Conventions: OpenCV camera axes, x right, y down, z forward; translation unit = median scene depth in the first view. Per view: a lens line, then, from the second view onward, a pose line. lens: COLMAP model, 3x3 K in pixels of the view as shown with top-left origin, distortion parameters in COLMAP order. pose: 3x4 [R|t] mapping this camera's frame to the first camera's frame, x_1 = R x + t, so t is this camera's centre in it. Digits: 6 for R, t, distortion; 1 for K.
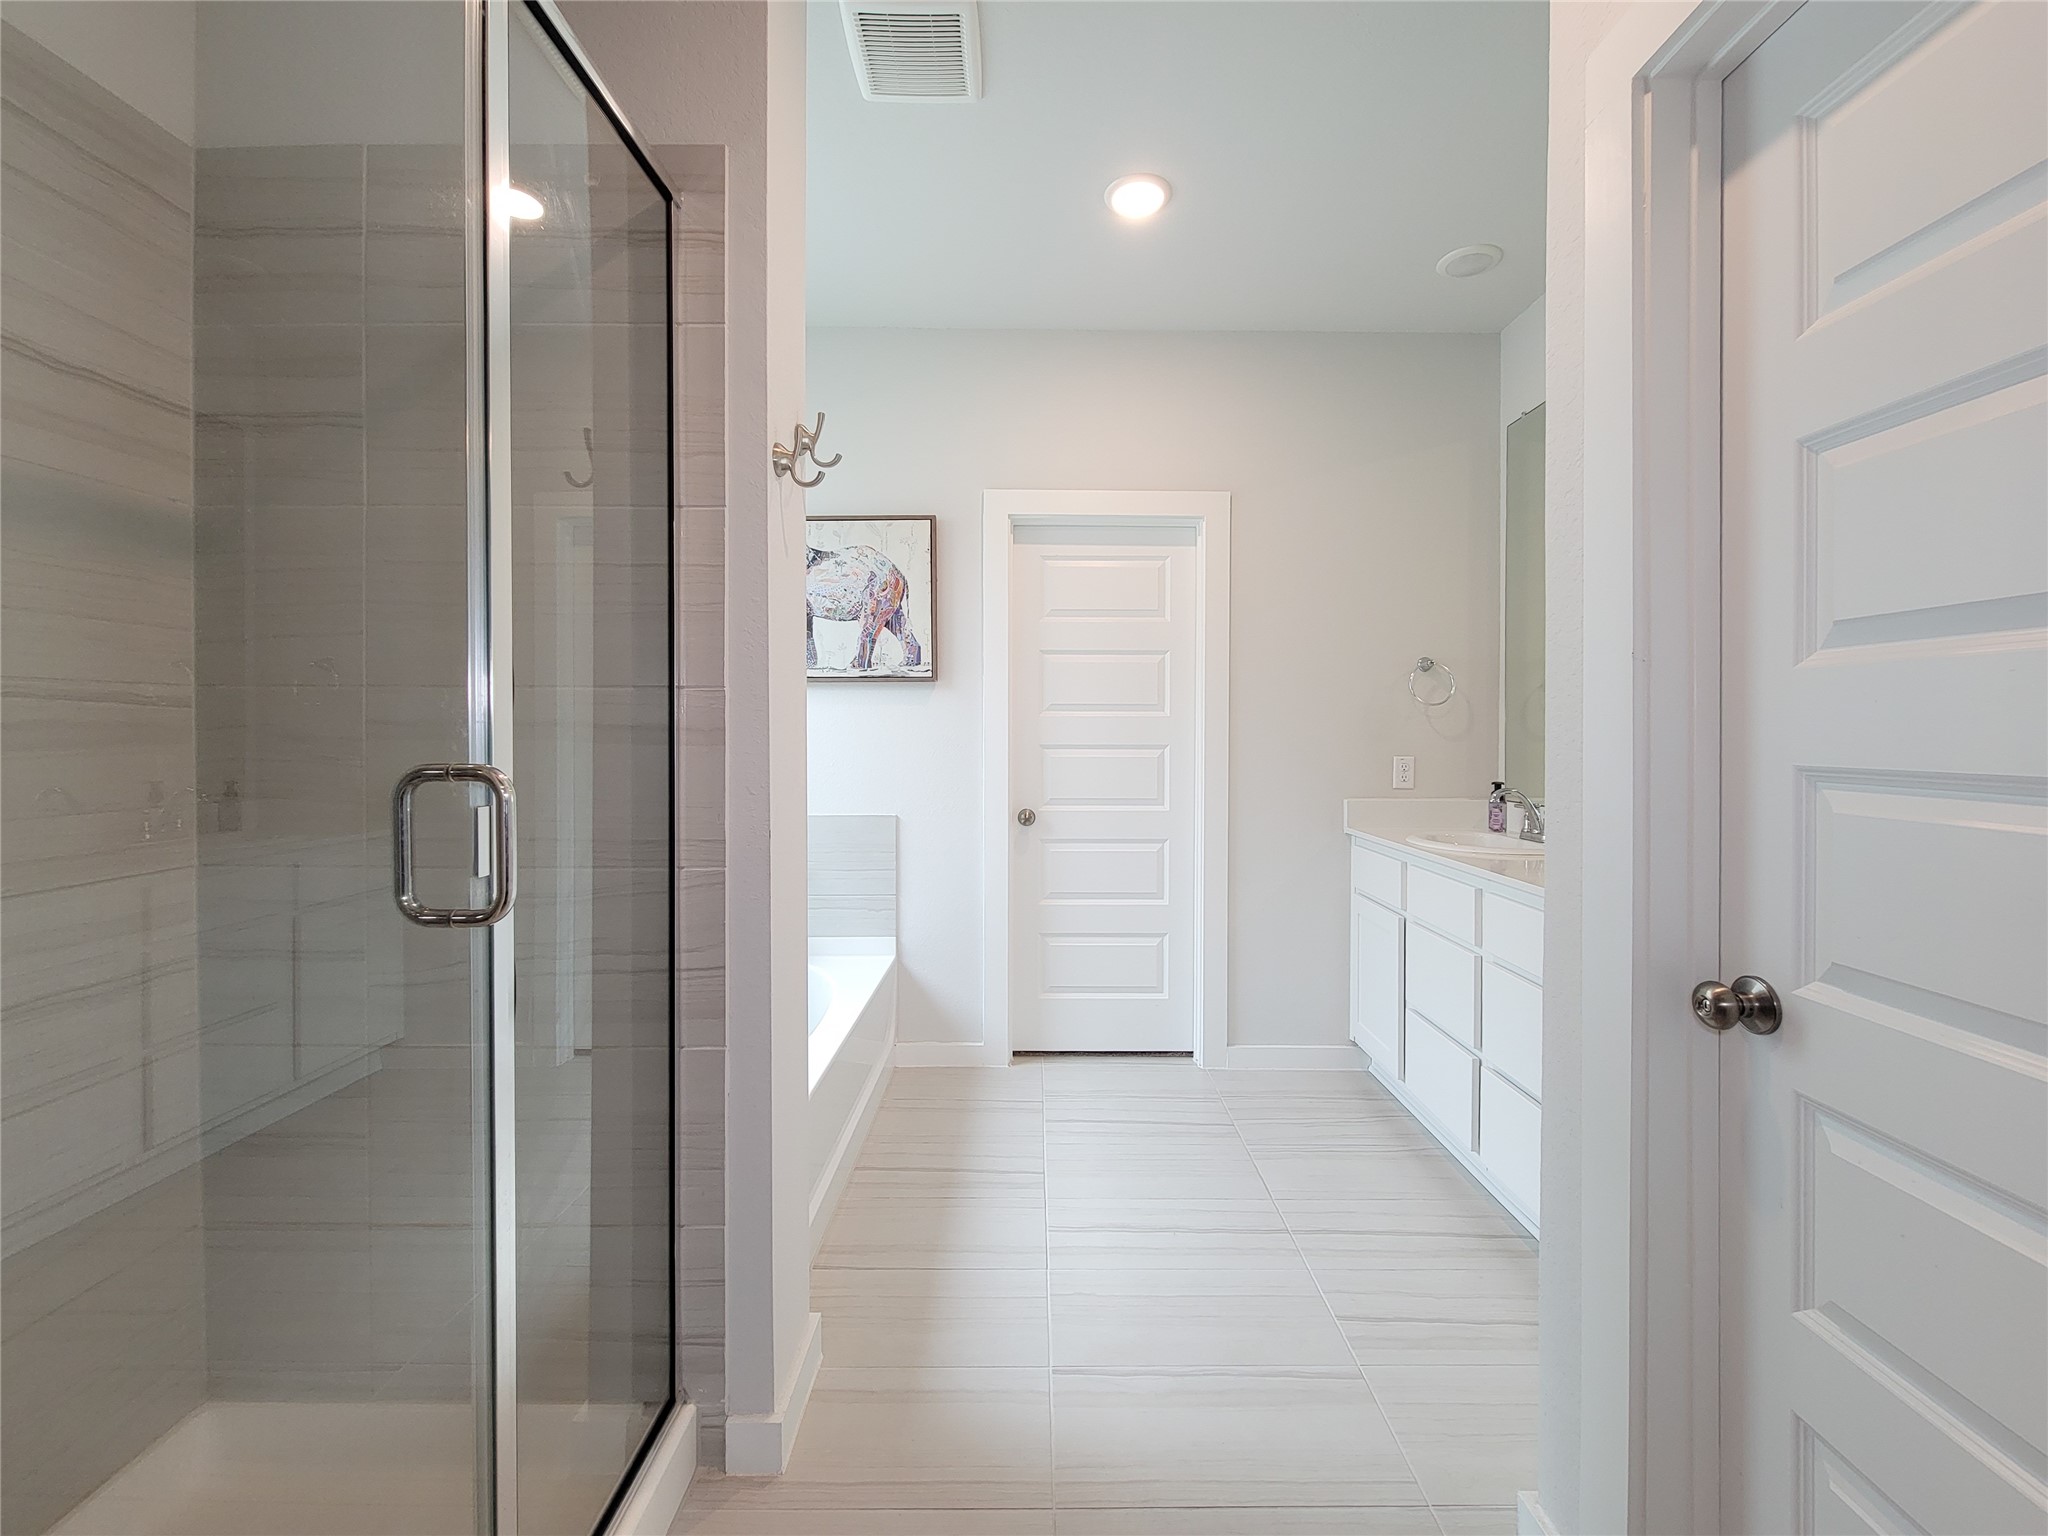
lens RADIAL K [[833.5, 0, 1014.4], [0, 833.5, 772.4], [0, 0, 1]] dist [0.002066, -0.003556]
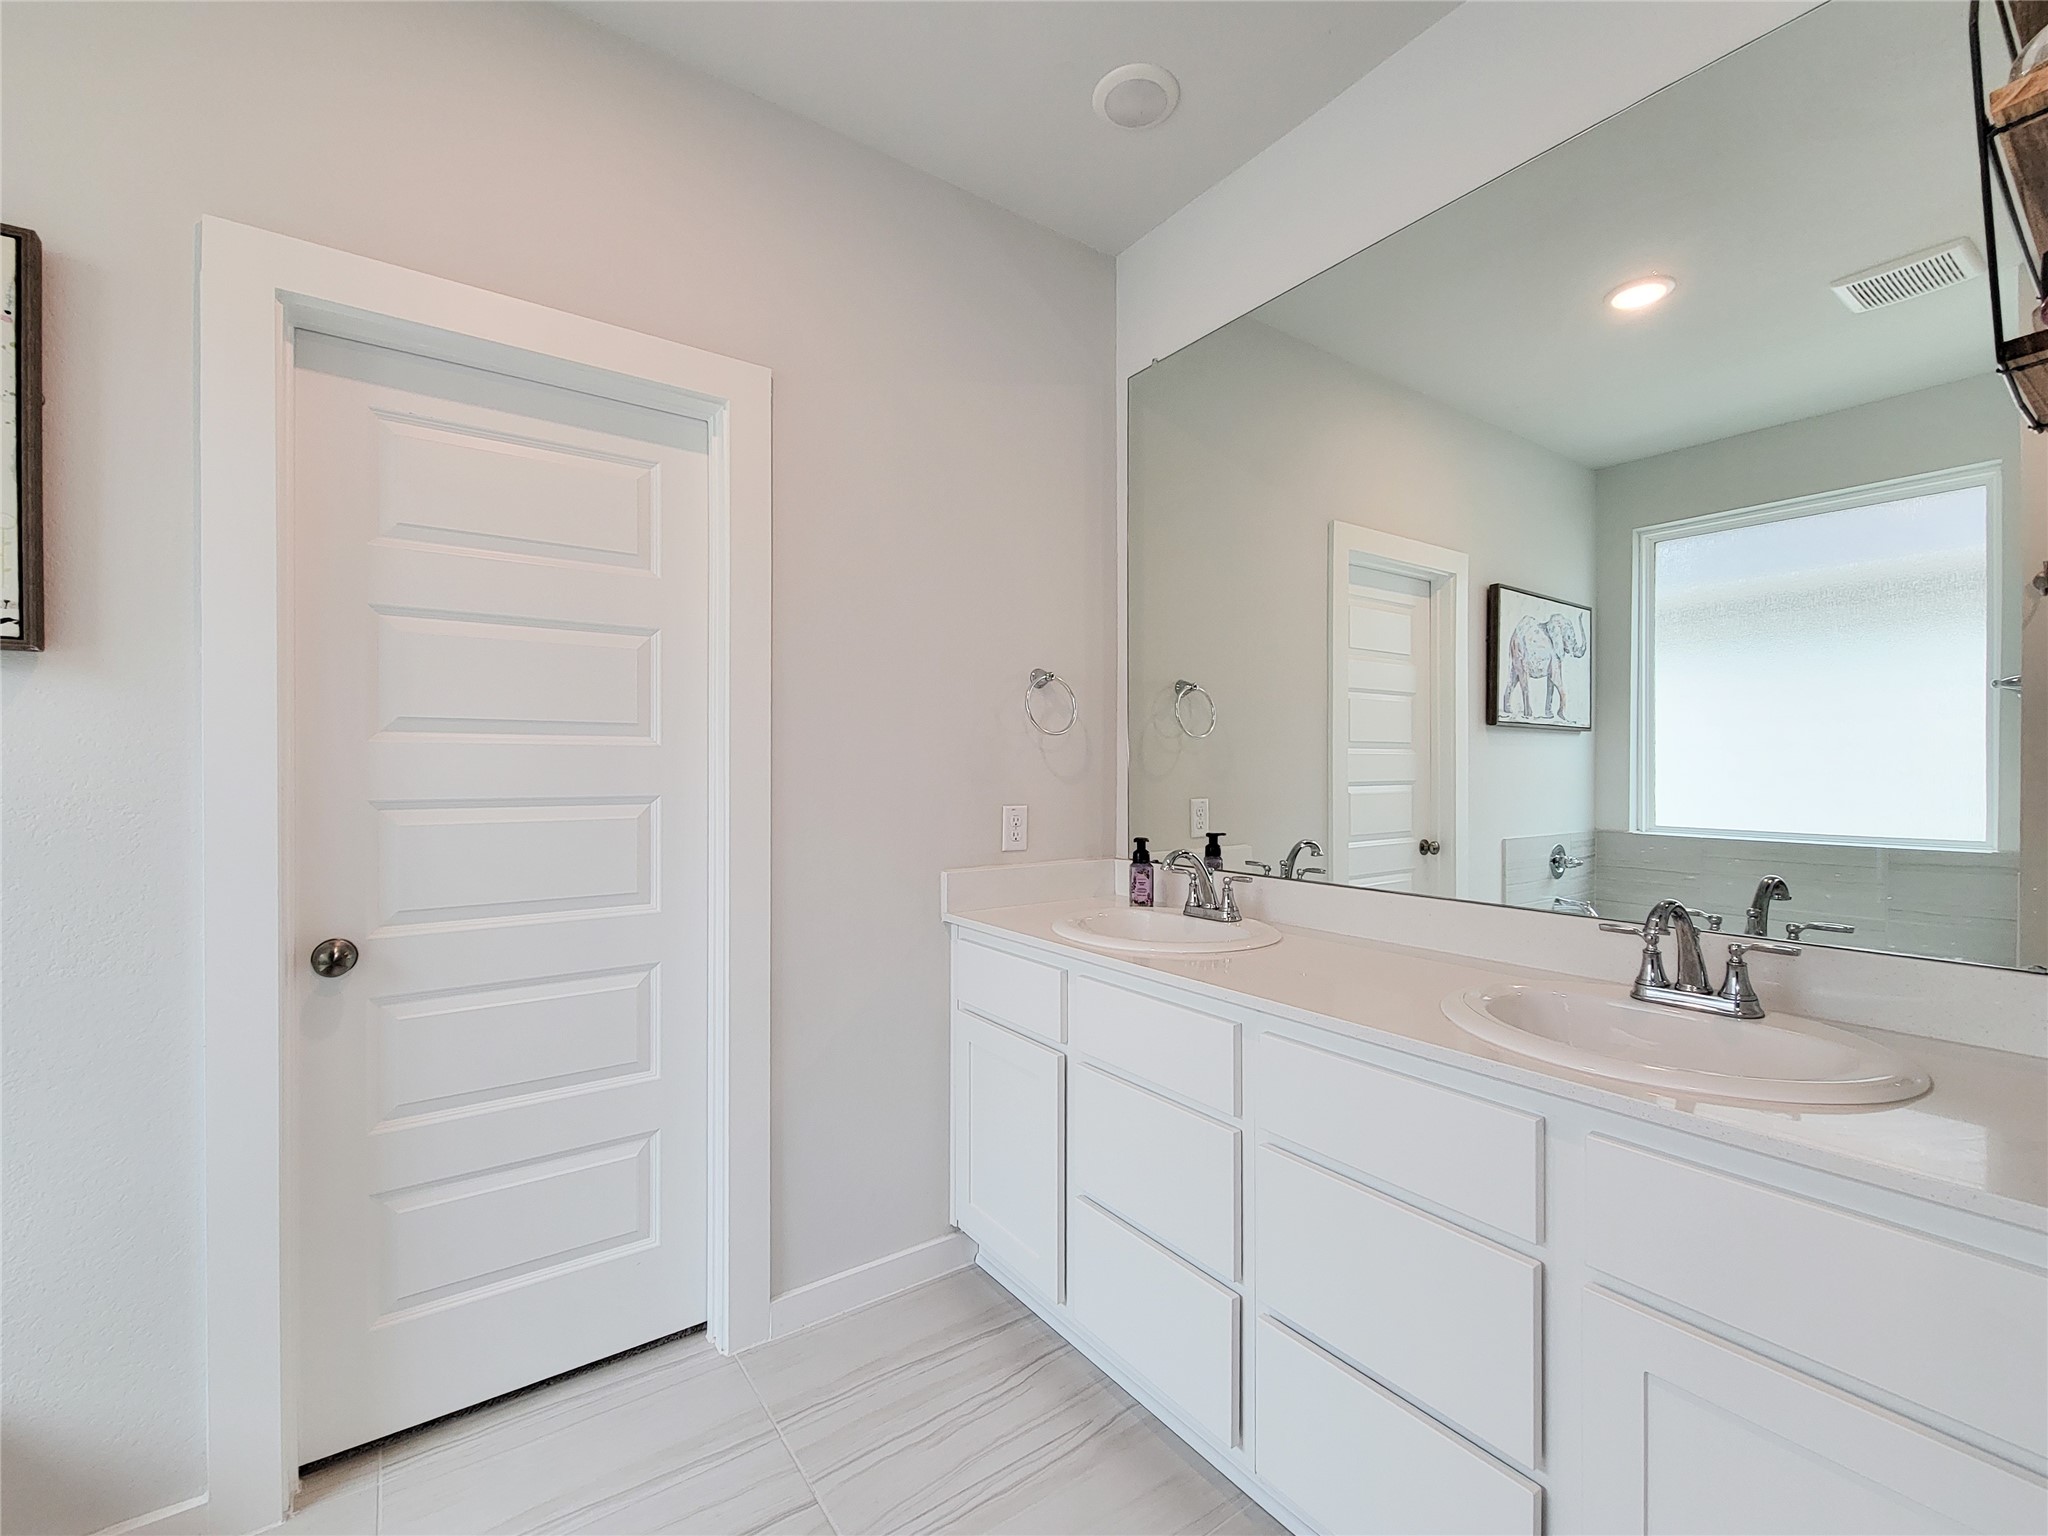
lens RADIAL K [[822.4, 0, 1023.9], [0, 822.4, 764.5], [0, 0, 1]] dist [-0.002352, -0.000500]
pose [[0.784940, -0.000255, 0.619572, 0.036298], [0.033796, 0.998529, -0.042406, -0.023766], [-0.618649, 0.054225, 0.783794, 0.431577]]
